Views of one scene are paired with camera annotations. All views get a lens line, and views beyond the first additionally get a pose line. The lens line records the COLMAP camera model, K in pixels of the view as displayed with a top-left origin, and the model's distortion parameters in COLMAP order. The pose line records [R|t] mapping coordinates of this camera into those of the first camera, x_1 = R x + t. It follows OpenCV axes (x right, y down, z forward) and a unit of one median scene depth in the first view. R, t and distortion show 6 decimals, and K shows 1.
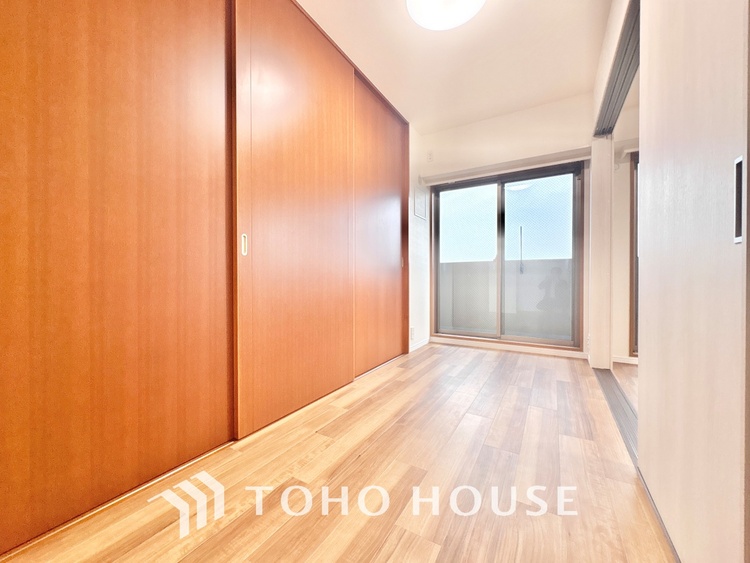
lens RADIAL K [[298.1, 0, 376.8], [0, 298.1, 281.4], [0, 0, 1]] dist [-0.000590, -0.000585]
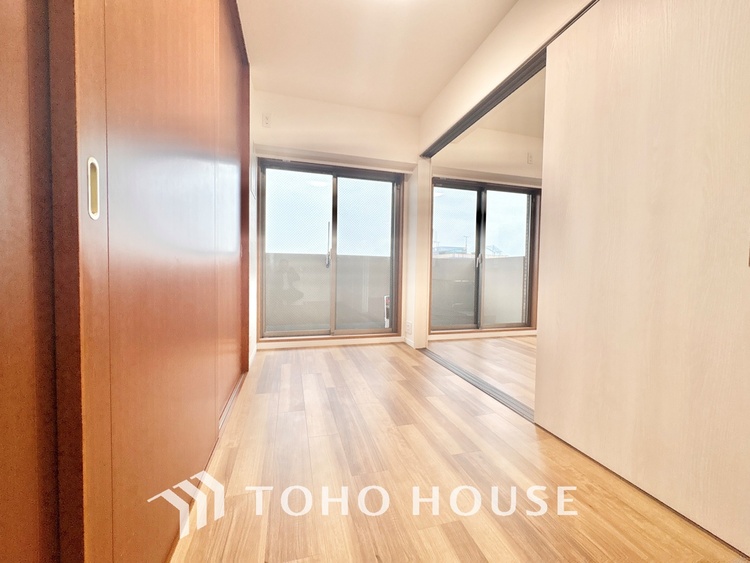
lens RADIAL K [[298.1, 0, 373.4], [0, 298.1, 279.6], [0, 0, 1]] dist [-0.000590, -0.000585]
pose [[0.693659, -0.006833, 0.720271, -0.229317], [-0.010575, 0.999751, 0.019669, -0.010437], [-0.720226, -0.021260, 0.693414, 0.254264]]
